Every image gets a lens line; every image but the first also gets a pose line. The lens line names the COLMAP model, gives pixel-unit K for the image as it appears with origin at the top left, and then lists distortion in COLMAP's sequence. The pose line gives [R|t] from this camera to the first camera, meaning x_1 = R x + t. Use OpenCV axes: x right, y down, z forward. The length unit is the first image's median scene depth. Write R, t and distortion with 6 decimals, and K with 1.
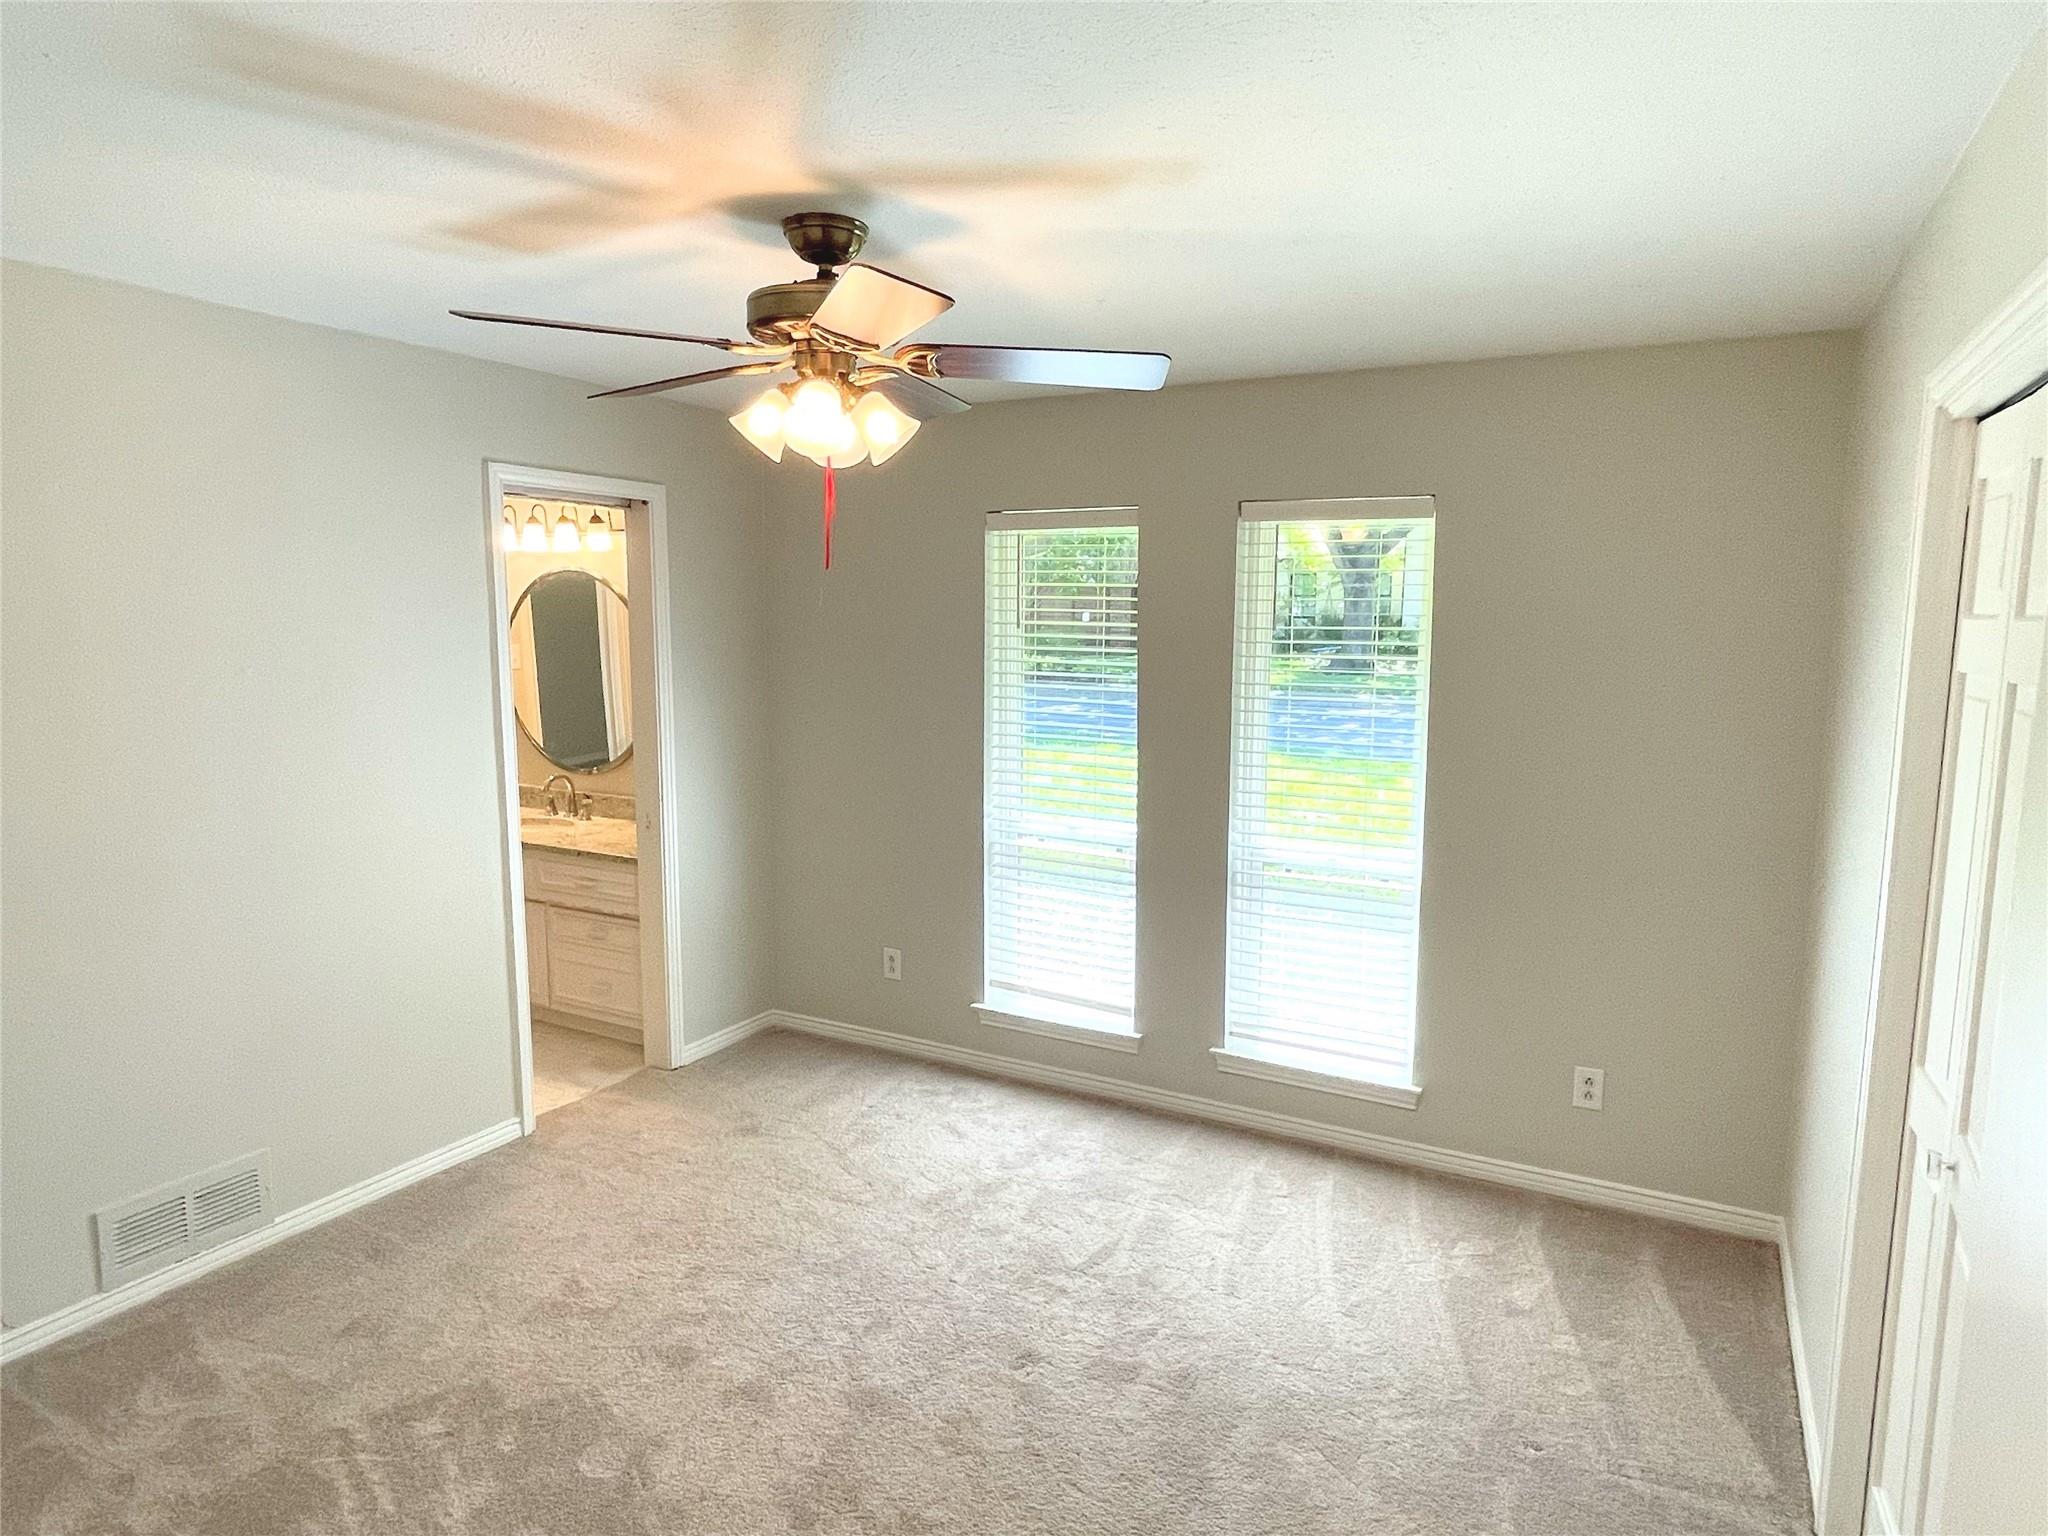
lens RADIAL K [[1214.8, 0, 1024.0], [0, 1214.8, 768.0], [0, 0, 1]] dist [-0.006788, -0.003103]
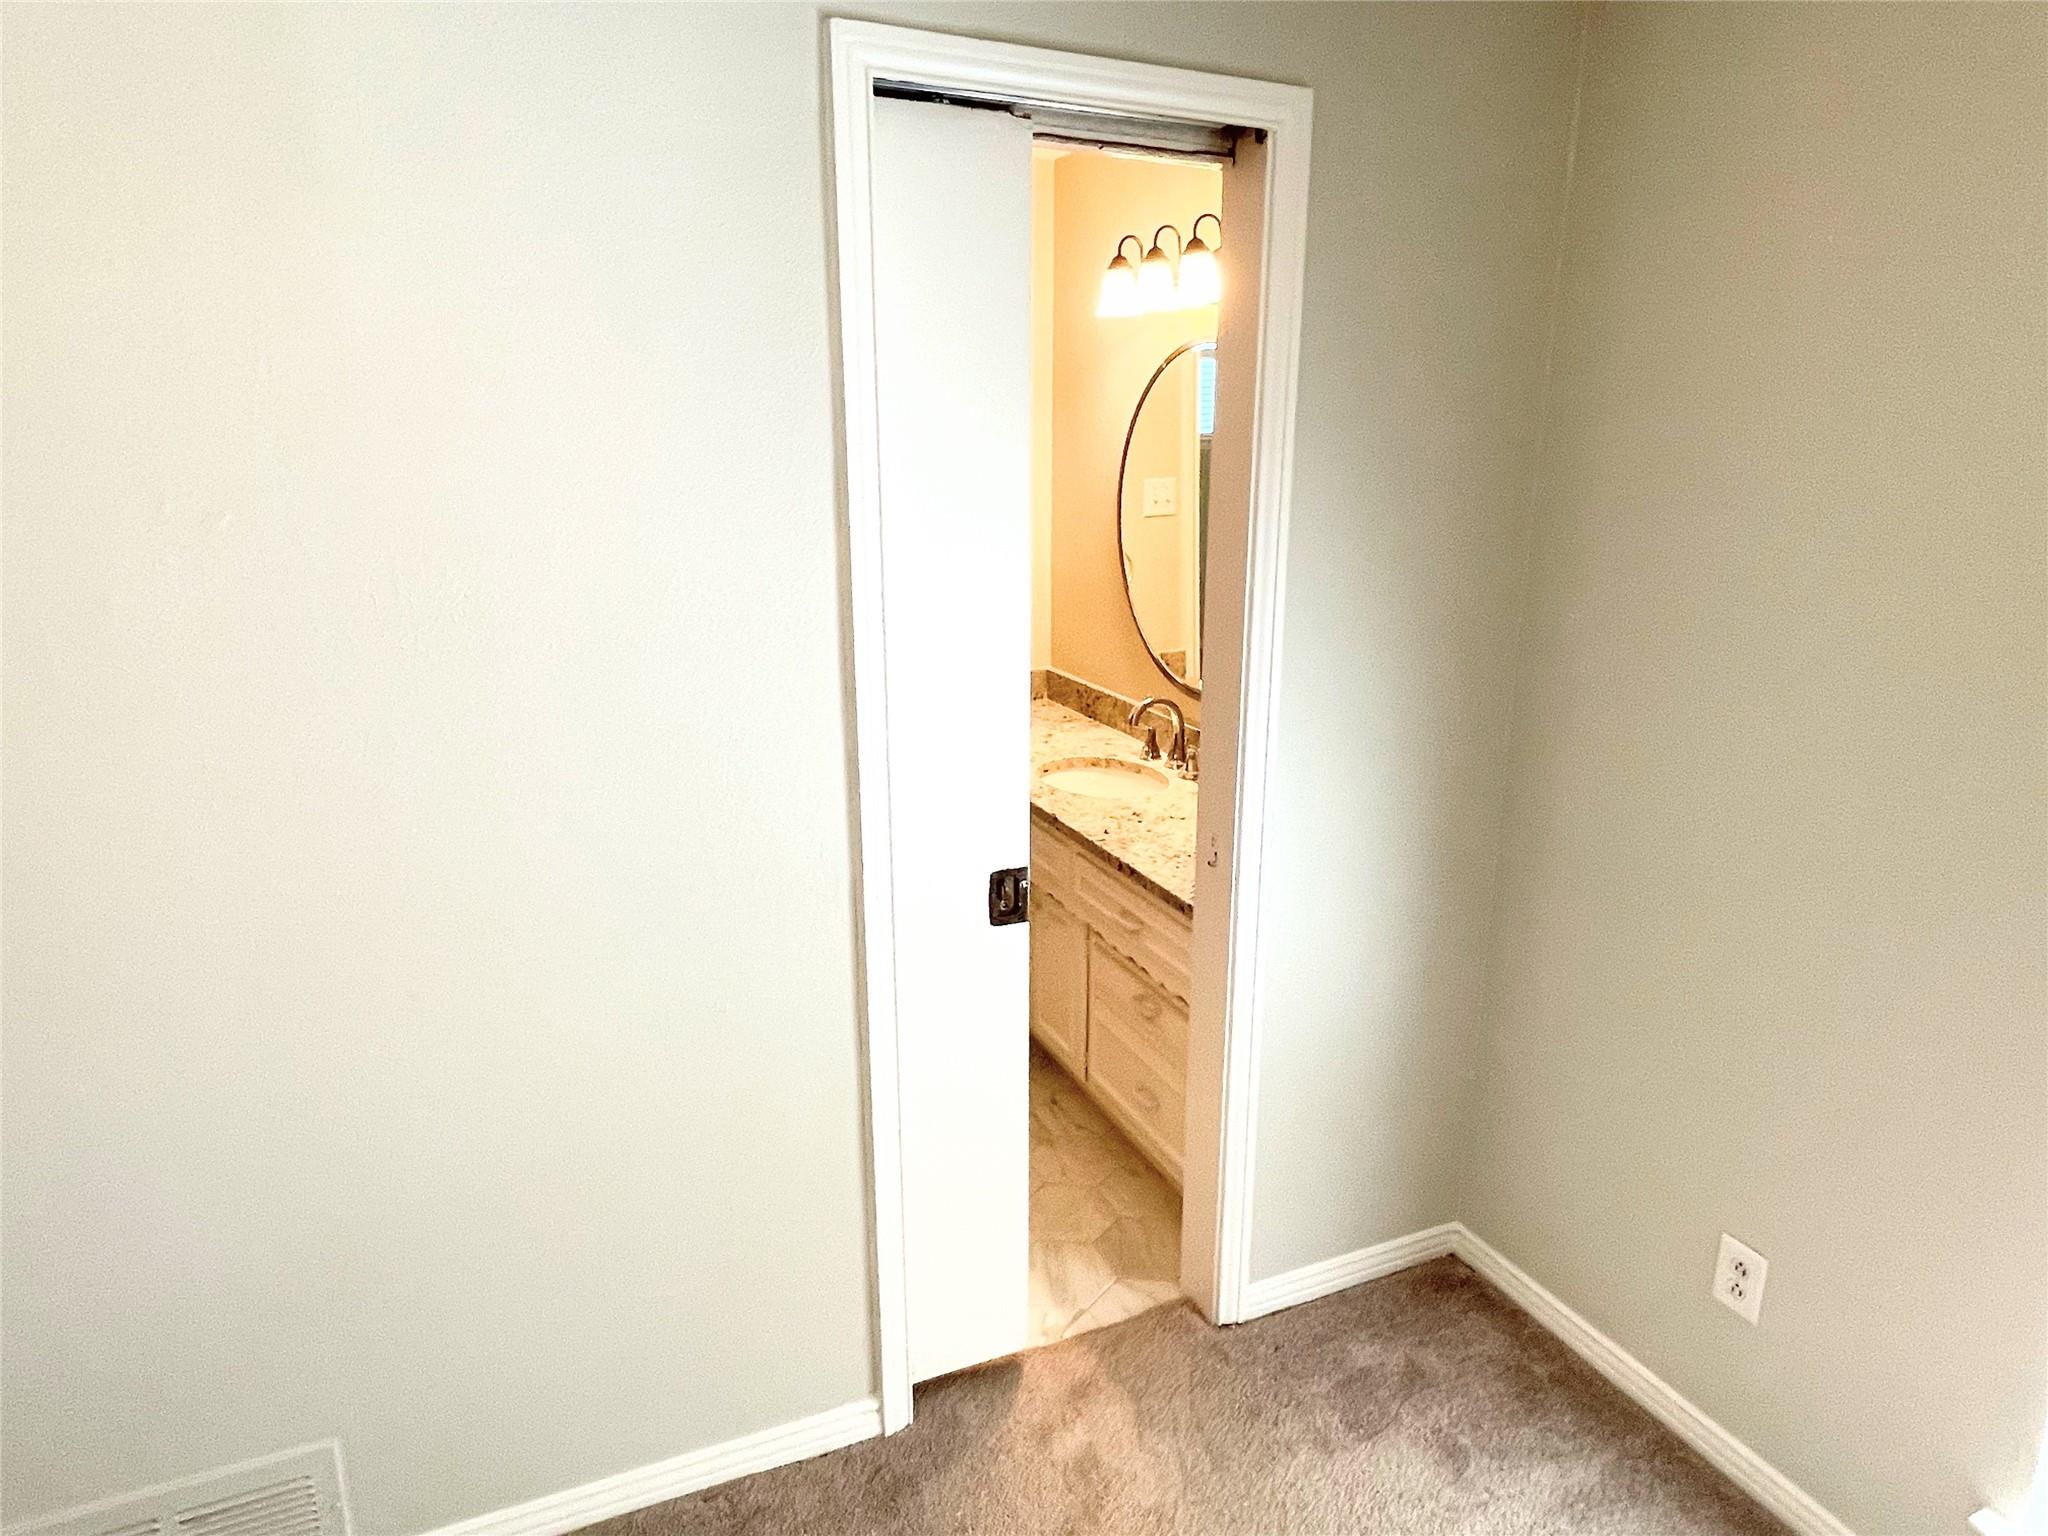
lens RADIAL K [[1214.8, 0, 1024.0], [0, 1214.8, 768.0], [0, 0, 1]] dist [-0.006788, -0.003103]
pose [[0.788678, 0.151449, -0.595860, -0.084573], [-0.072925, 0.985387, 0.153931, -0.055317], [0.610466, -0.077949, 0.788198, 0.561370]]
